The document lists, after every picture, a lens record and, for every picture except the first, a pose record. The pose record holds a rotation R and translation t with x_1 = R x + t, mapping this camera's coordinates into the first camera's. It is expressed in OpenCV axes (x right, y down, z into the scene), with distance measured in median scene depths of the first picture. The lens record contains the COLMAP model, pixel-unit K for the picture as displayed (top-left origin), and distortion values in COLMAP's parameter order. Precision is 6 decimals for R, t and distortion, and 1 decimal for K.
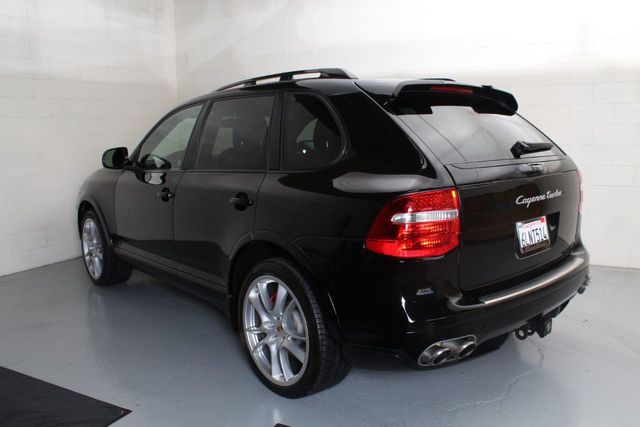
lens RADIAL K [[542.2, 0, 320.0], [0, 542.2, 213.5], [0, 0, 1]] dist [-0.176101, 0.173445]
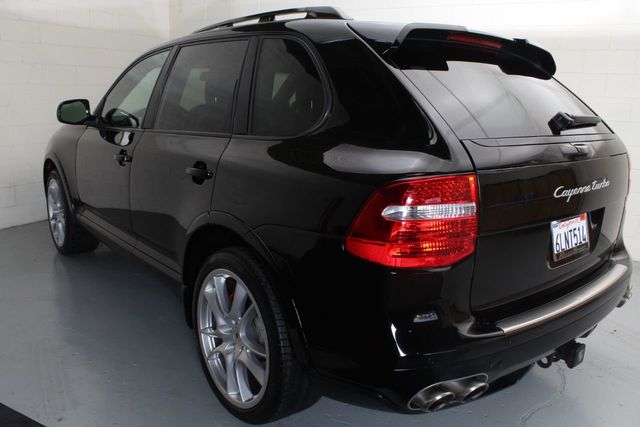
lens RADIAL K [[542.2, 0, 320.0], [0, 542.2, 213.5], [0, 0, 1]] dist [-0.176101, 0.173445]
pose [[0.998726, 0.049193, -0.011227, 0.046768], [-0.048324, 0.996535, 0.067696, -0.026047], [0.014519, -0.067067, 0.997643, 0.230629]]
